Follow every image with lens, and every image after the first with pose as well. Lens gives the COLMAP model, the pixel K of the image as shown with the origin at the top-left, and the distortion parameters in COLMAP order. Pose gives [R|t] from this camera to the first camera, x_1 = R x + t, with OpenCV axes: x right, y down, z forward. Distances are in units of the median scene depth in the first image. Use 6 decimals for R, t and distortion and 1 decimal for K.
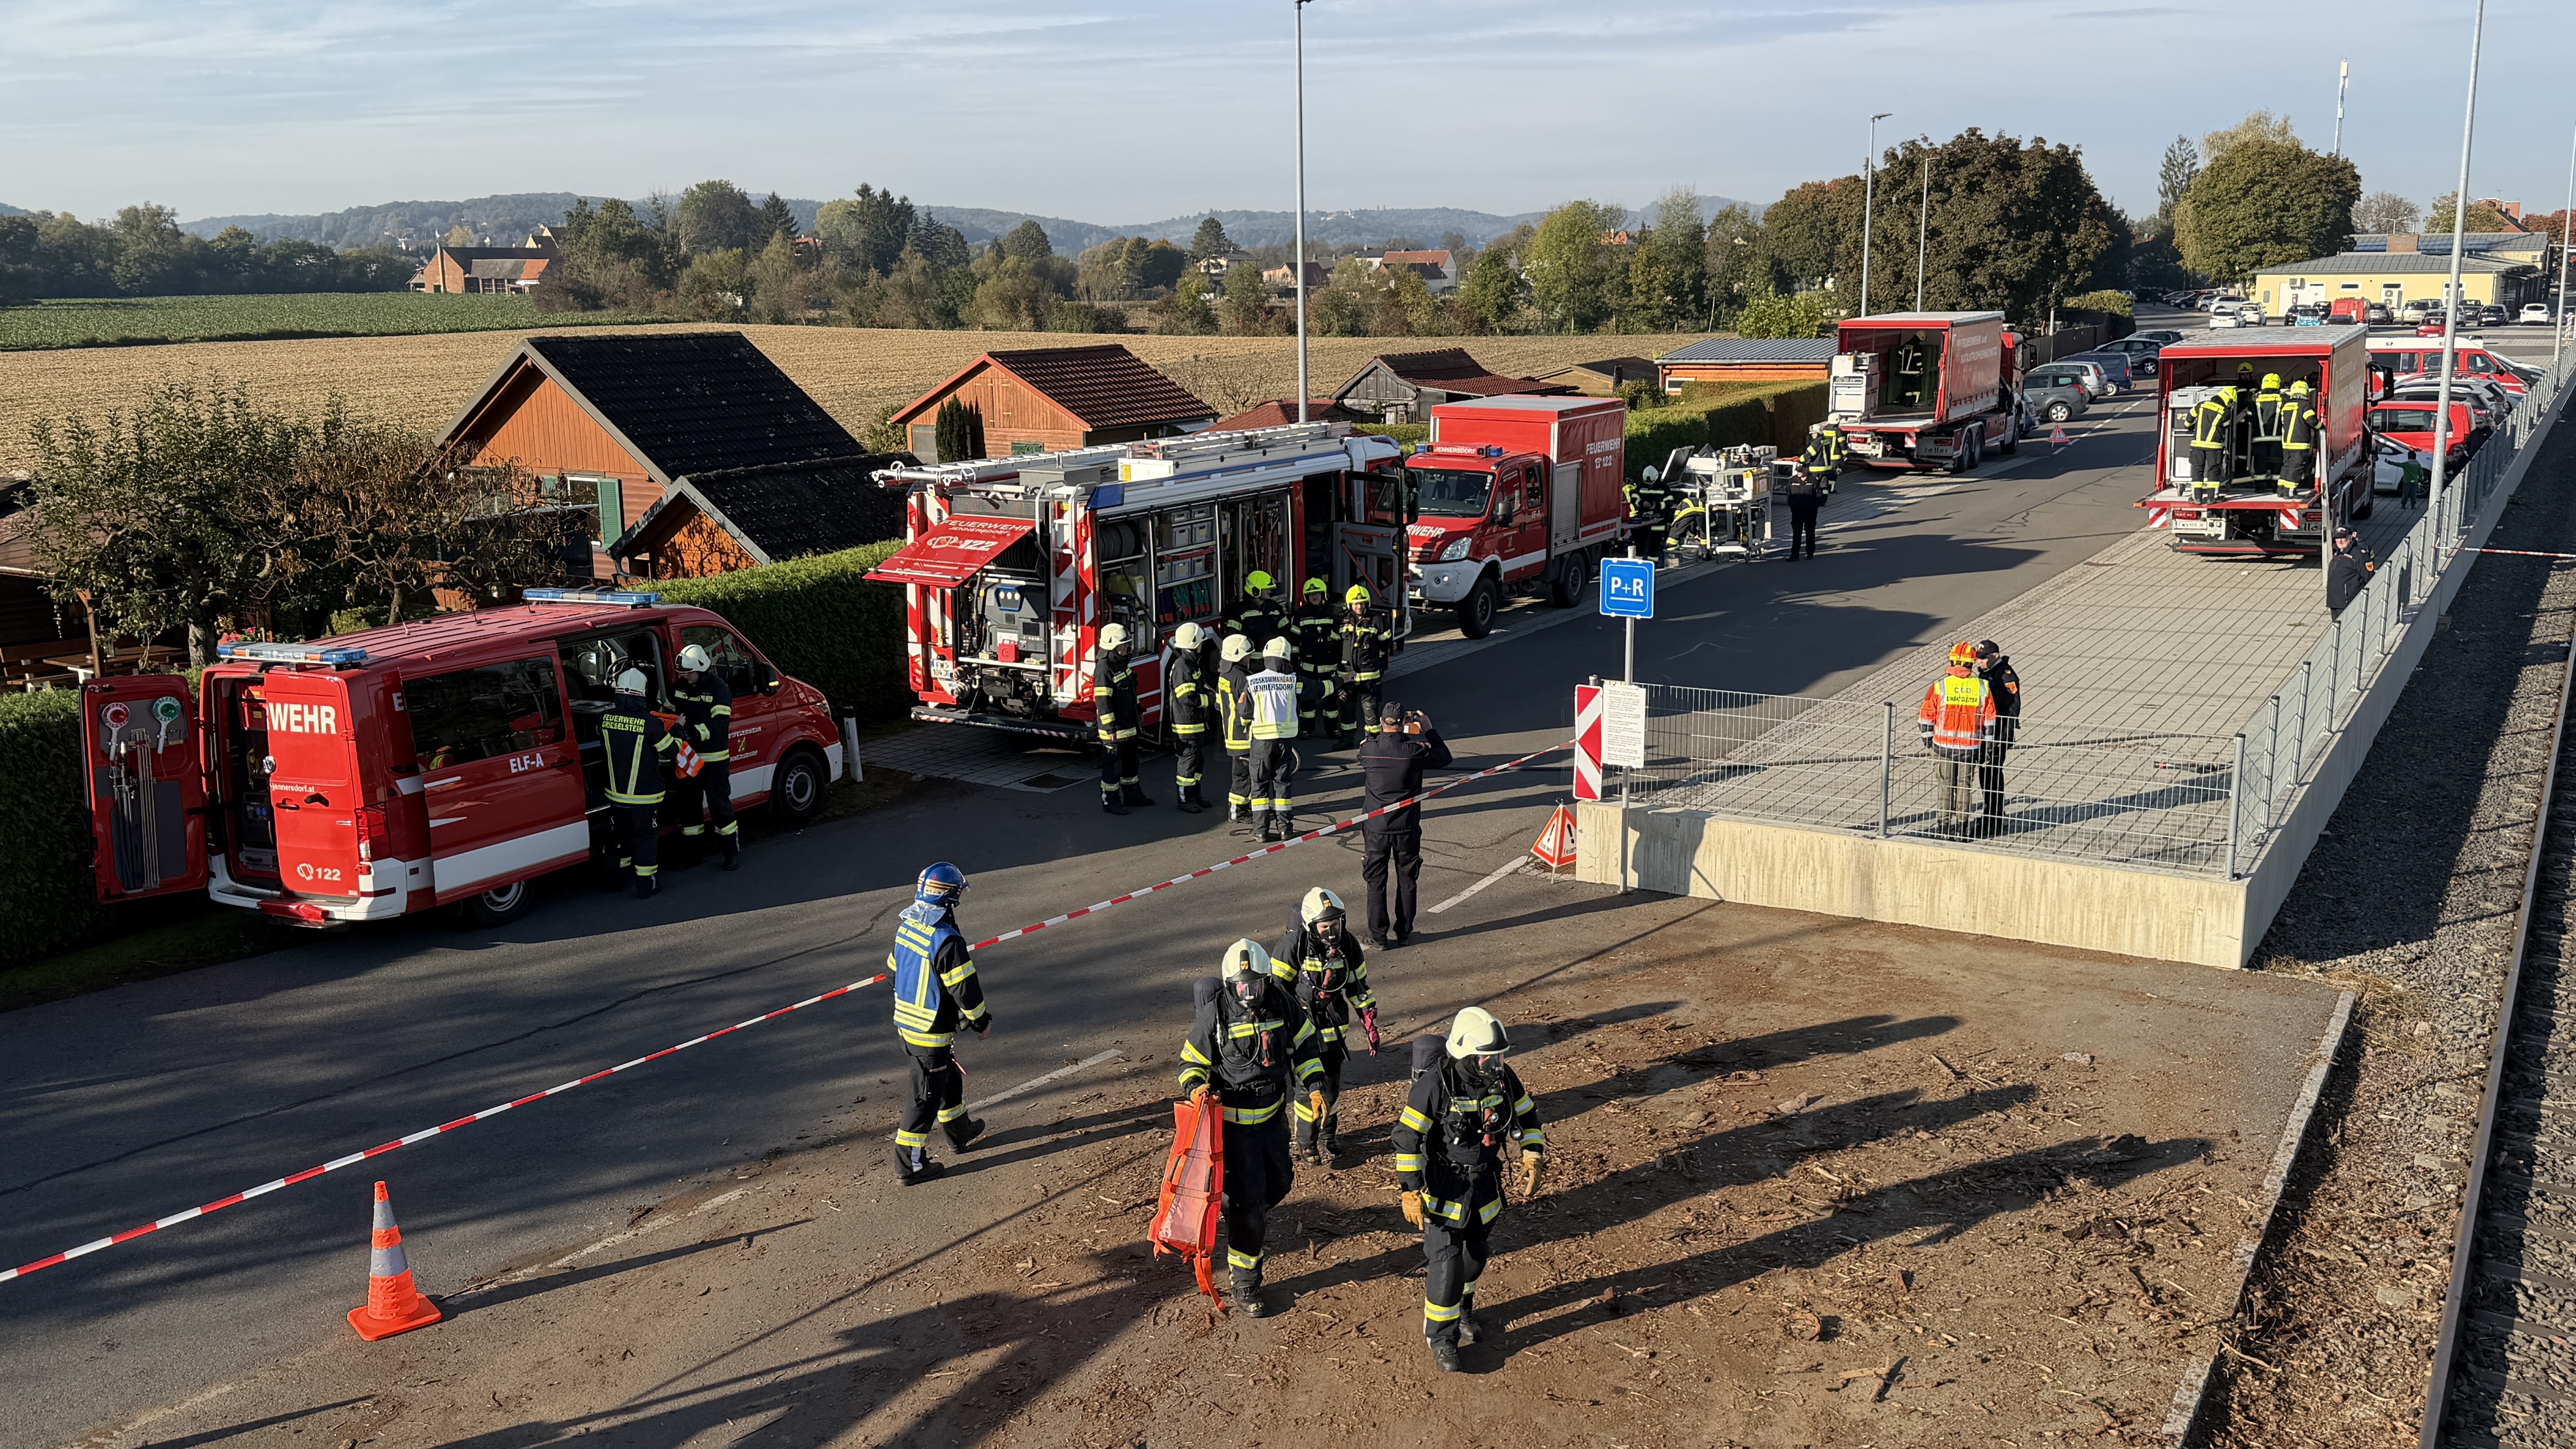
lens RADIAL K [[2197.1, 0, 1288.0], [0, 2197.1, 724.5], [0, 0, 1]] dist [0.198687, -0.400122]
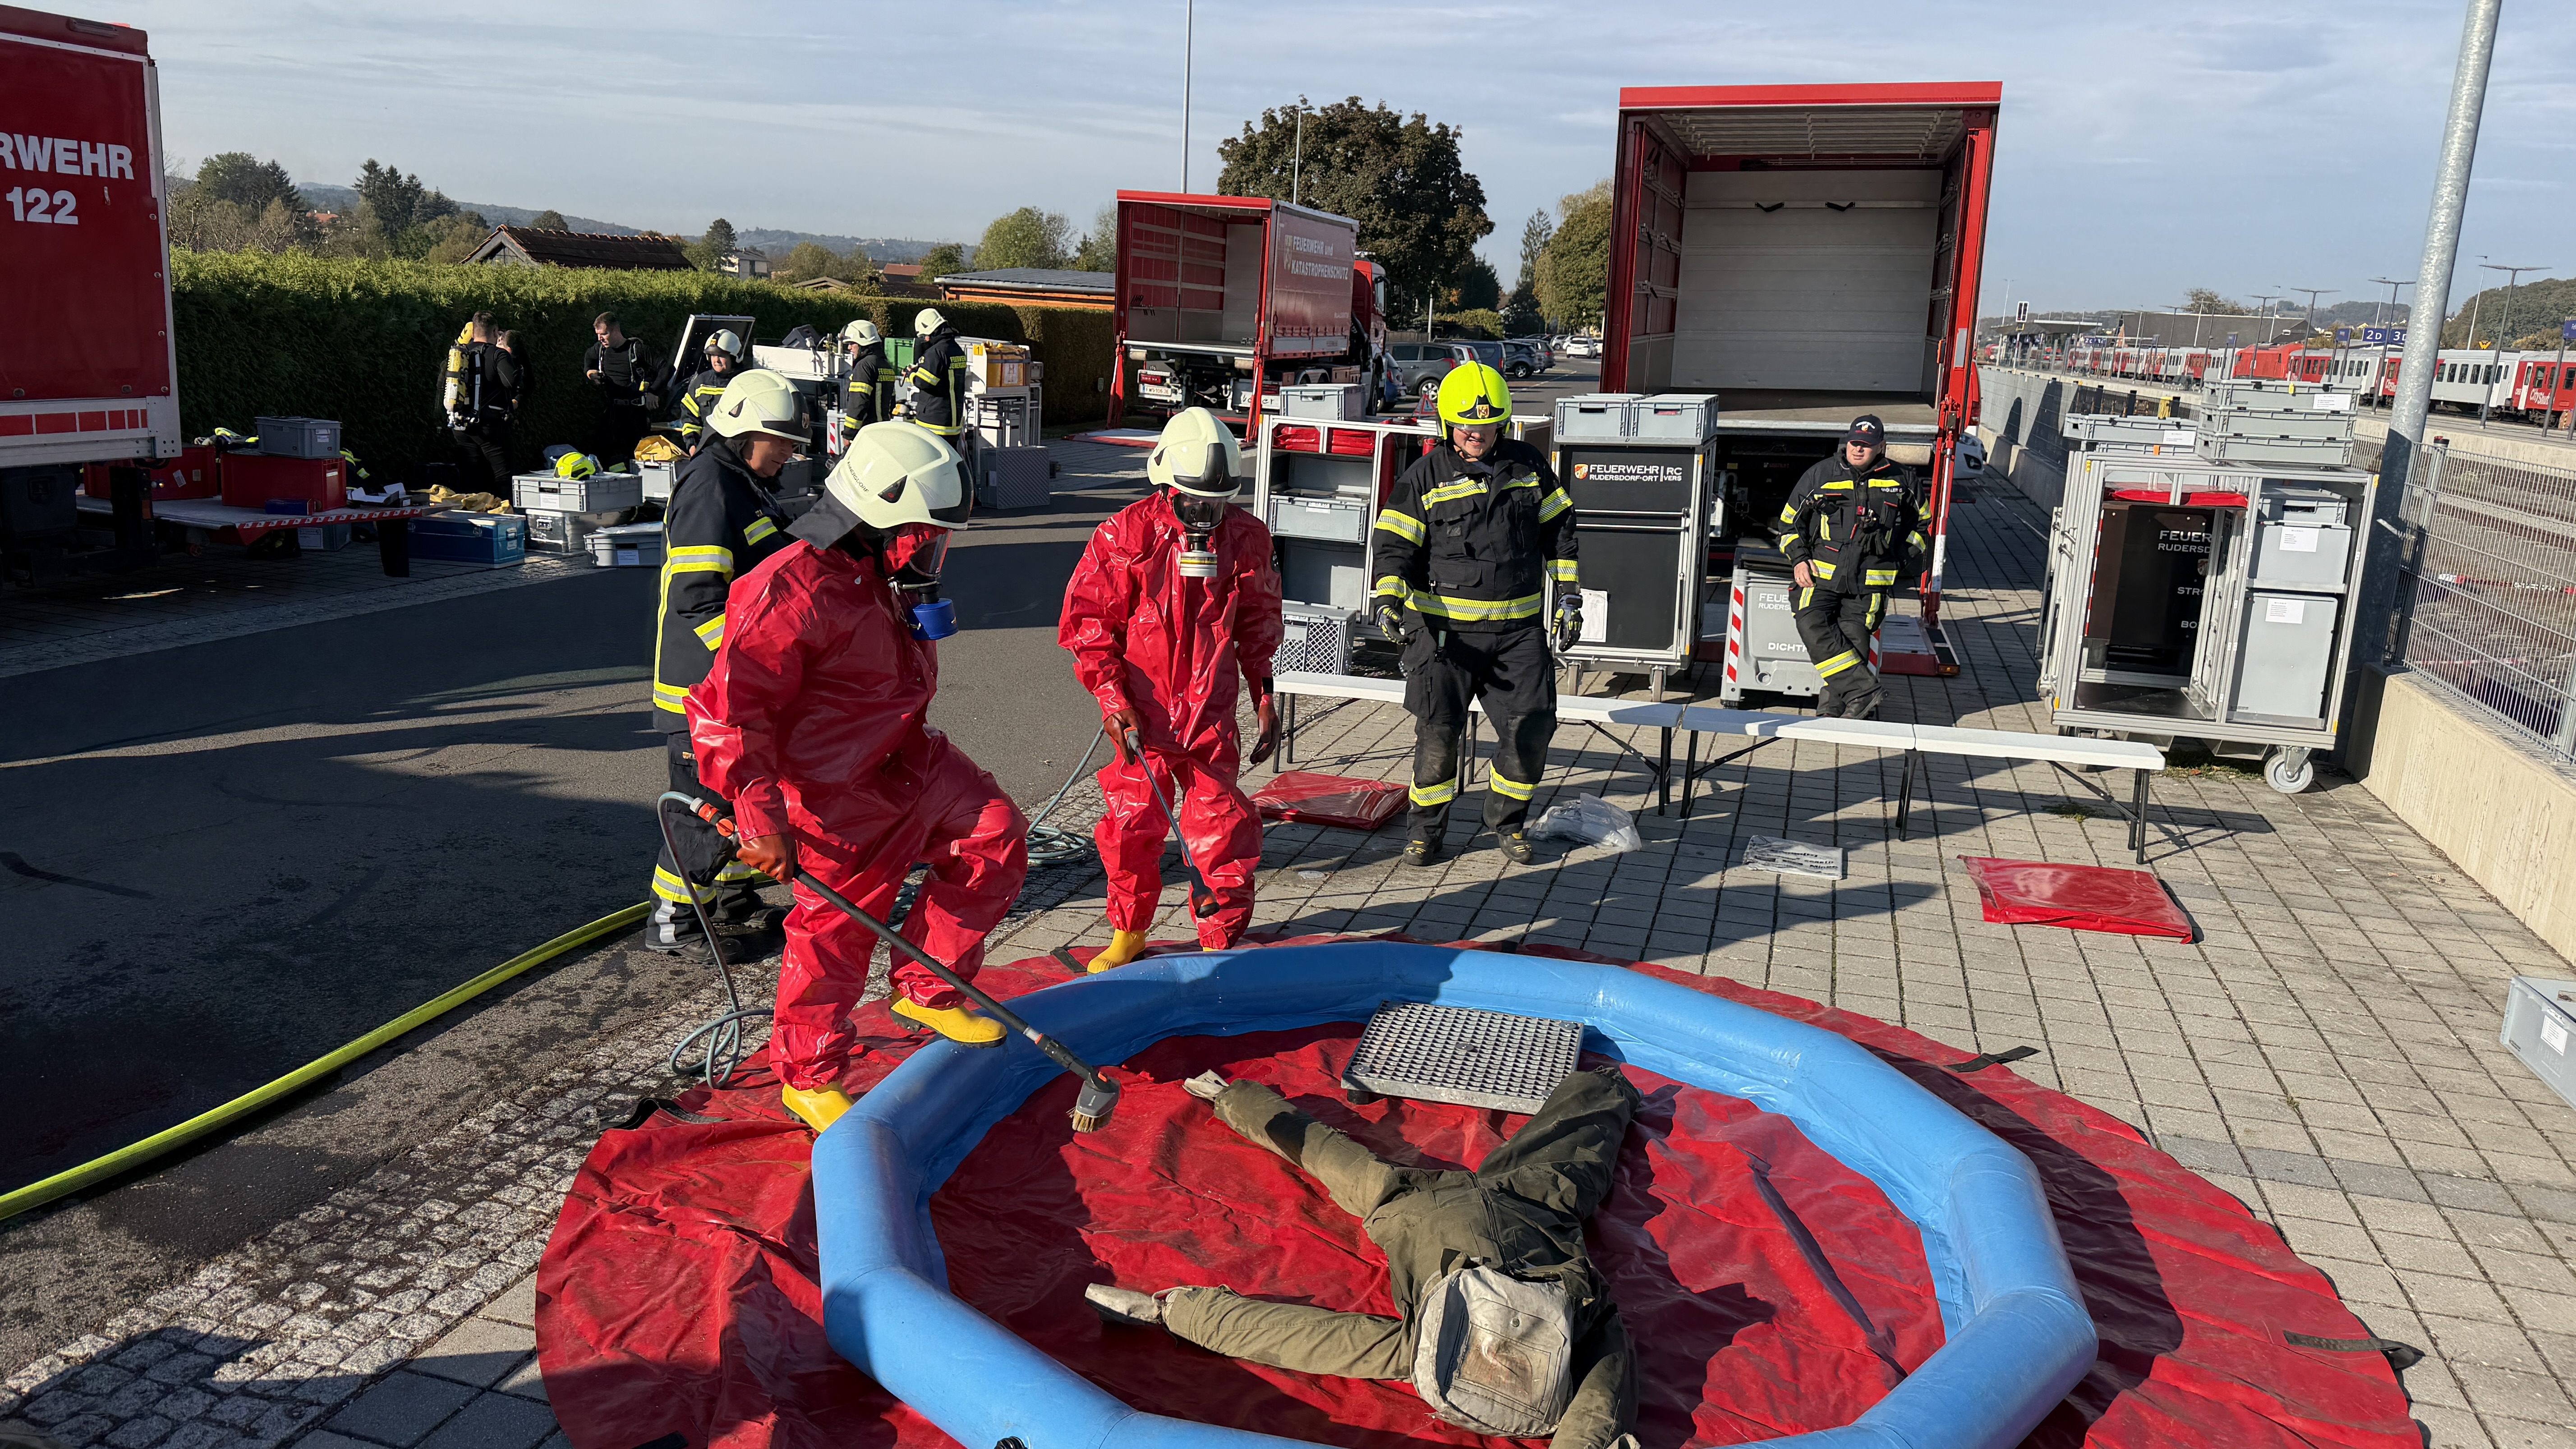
lens RADIAL K [[1796.5, 0, 1281.9], [0, 1796.5, 728.6], [0, 0, 1]] dist [0.175972, -0.335653]
pose [[0.969706, 0.011798, 0.243992, 0.133584], [-0.018355, 0.999528, 0.024615, -0.028915], [-0.243586, -0.028347, 0.969465, 0.373025]]
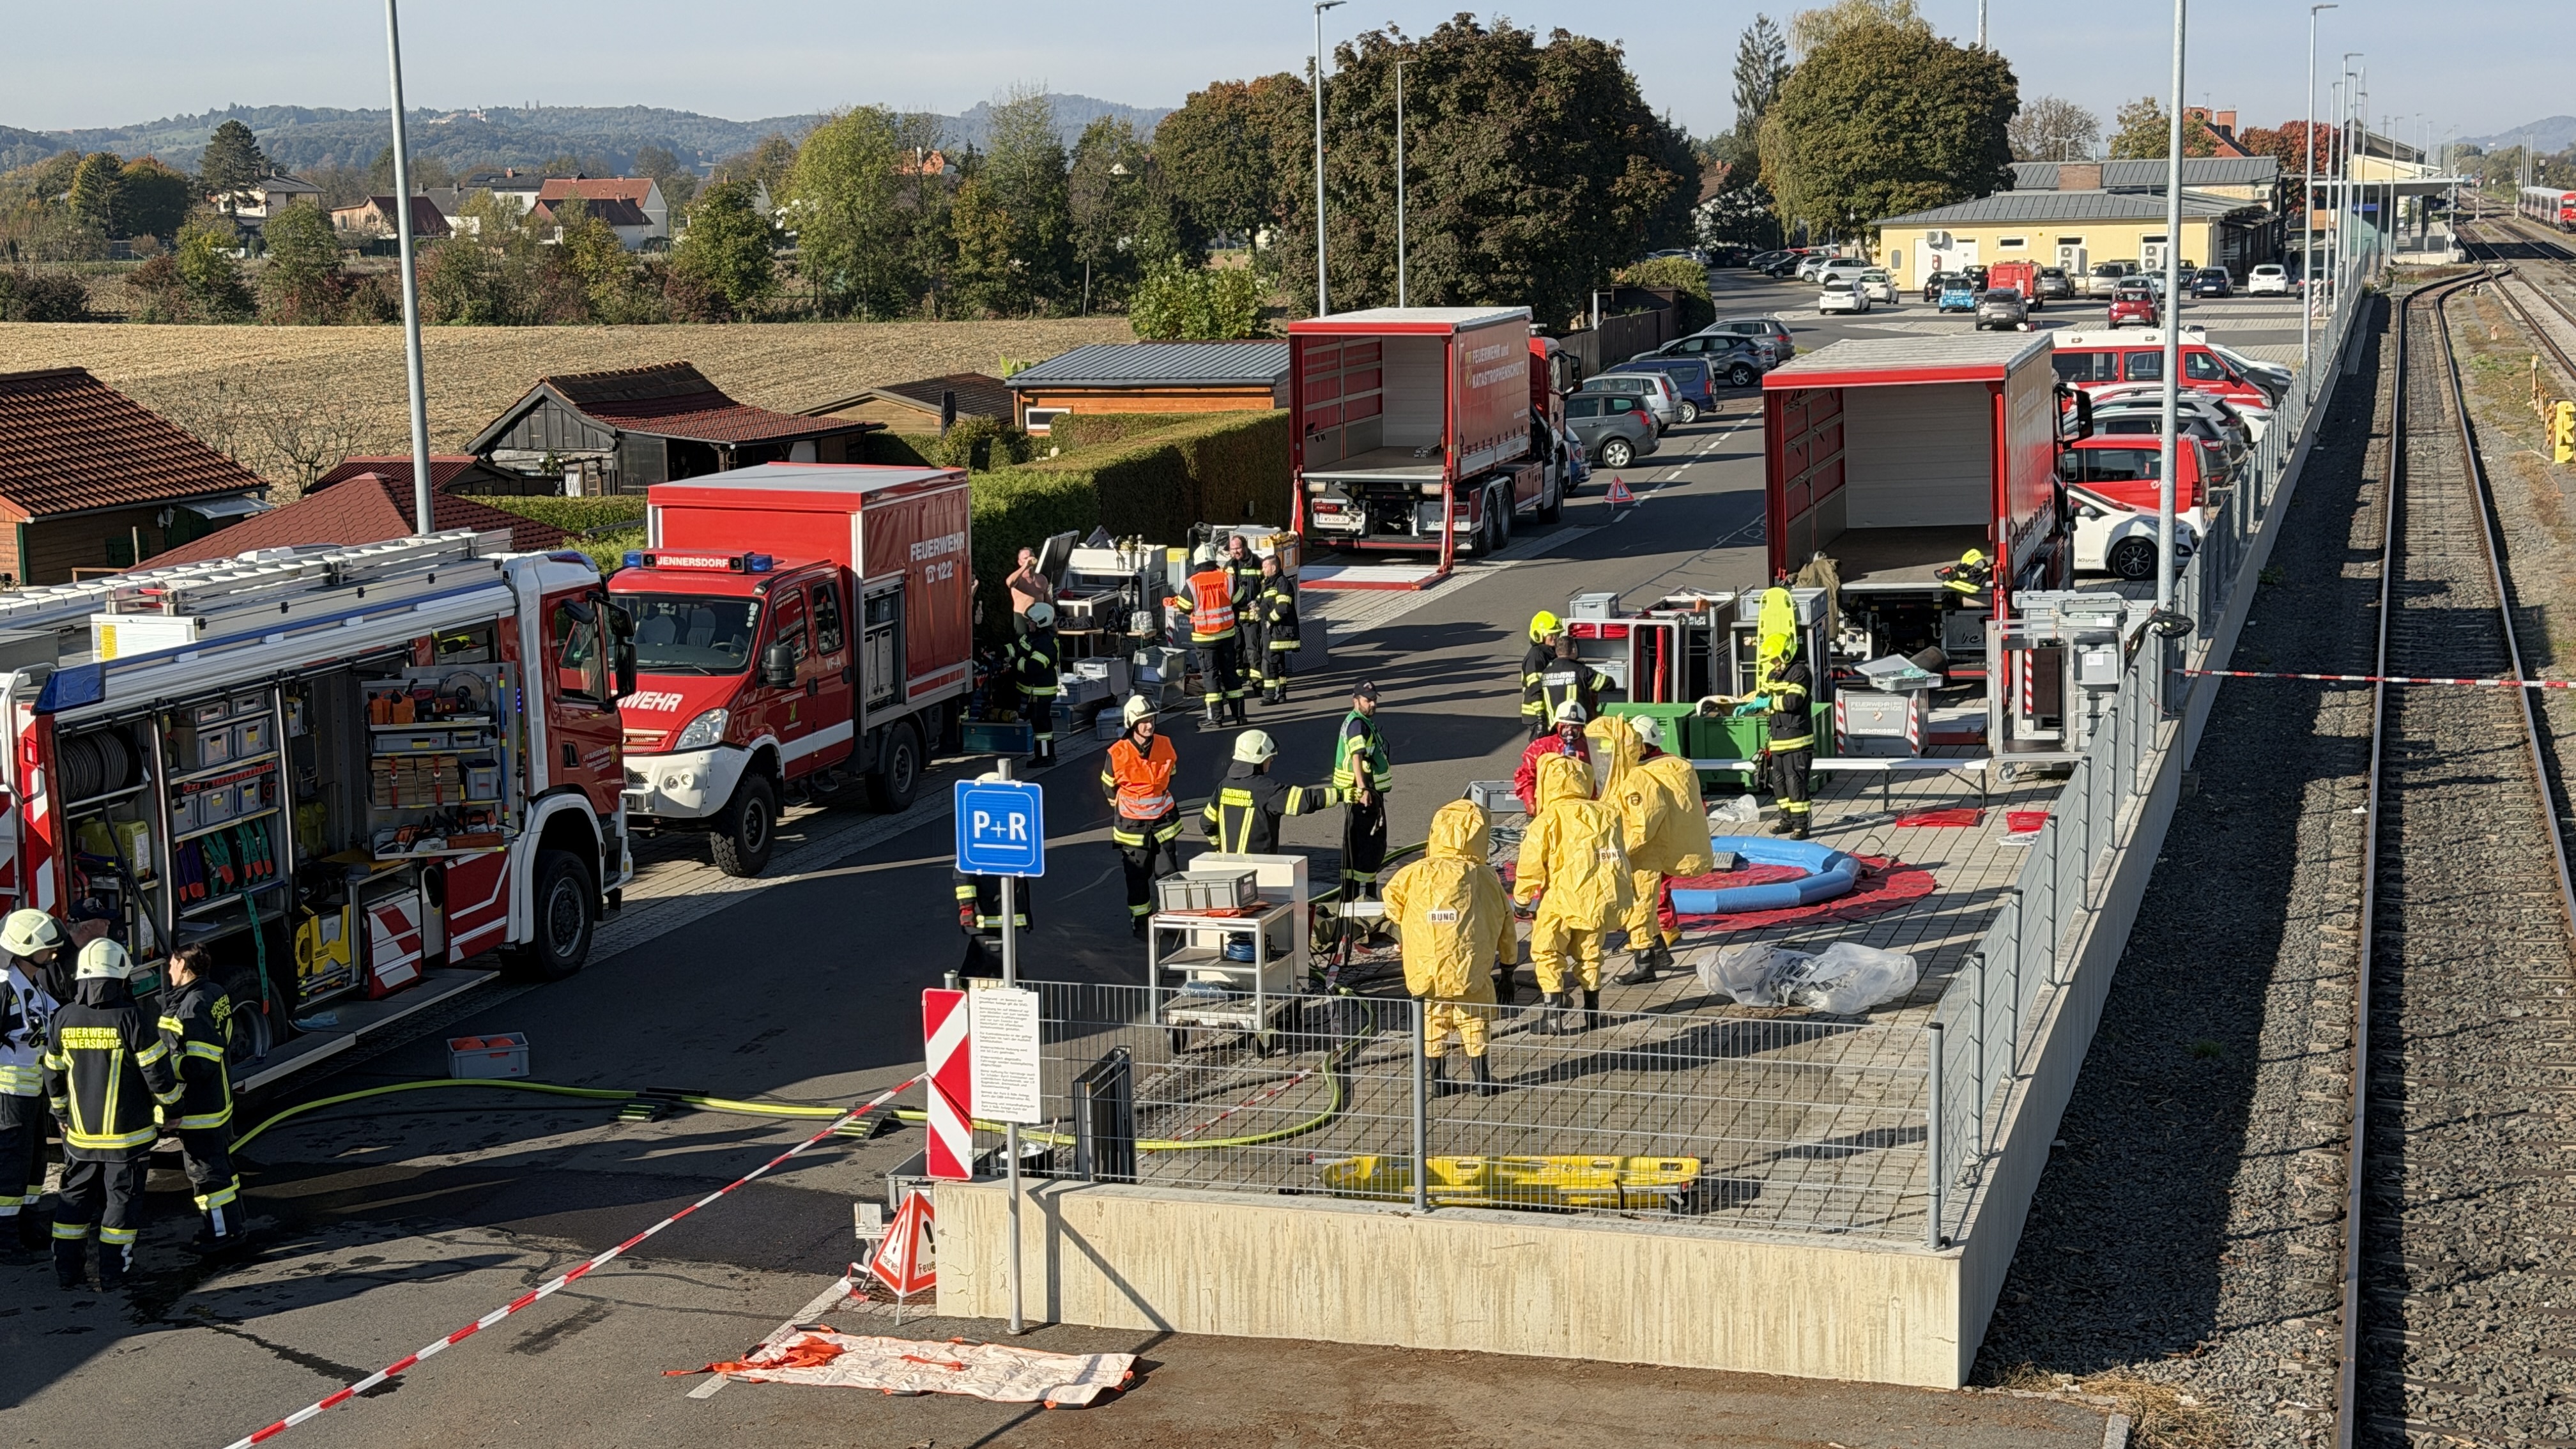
lens RADIAL K [[3625.0, 0, 1288.0], [0, 3625.0, 724.5], [0, 0, 1]] dist [0.205033, -0.346810]
pose [[0.971067, -0.040711, 0.235313, -0.000876], [0.055124, 0.996964, -0.054995, -0.008499], [-0.232359, 0.066375, 0.970363, 0.002760]]
